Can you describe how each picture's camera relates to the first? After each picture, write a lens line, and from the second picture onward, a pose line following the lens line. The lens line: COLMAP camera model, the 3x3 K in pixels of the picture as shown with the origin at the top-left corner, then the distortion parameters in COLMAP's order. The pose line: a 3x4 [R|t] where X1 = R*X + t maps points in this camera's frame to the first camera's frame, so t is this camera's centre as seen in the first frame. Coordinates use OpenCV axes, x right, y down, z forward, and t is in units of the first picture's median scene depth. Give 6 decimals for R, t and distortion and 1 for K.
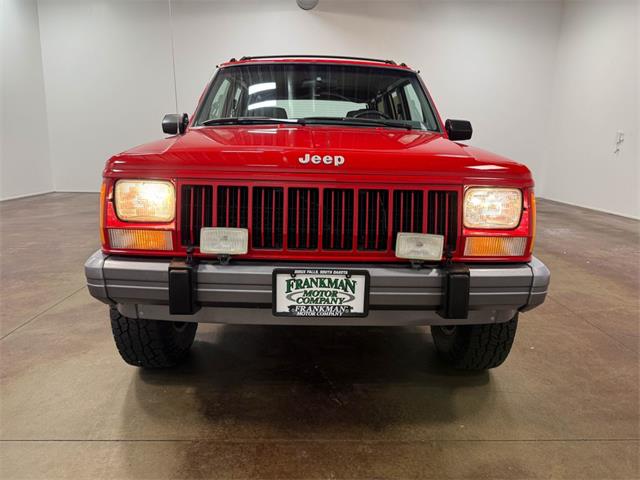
lens RADIAL K [[557.5, 0, 320.0], [0, 557.5, 240.0], [0, 0, 1]] dist [0.121304, -0.286390]
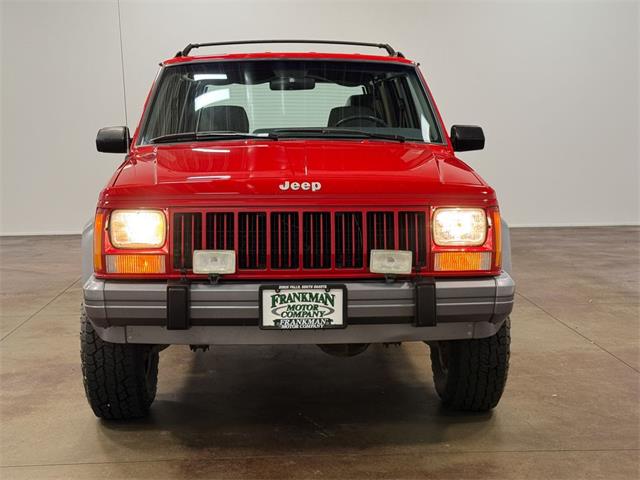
lens RADIAL K [[1119.7, 0, 320.0], [0, 1119.7, 240.0], [0, 0, 1]] dist [0.076280, 0.208081]
pose [[0.999285, -0.028653, 0.024670, -0.015587], [0.030413, 0.996779, -0.074209, 0.126399], [-0.022464, 0.074906, 0.996938, -1.188602]]
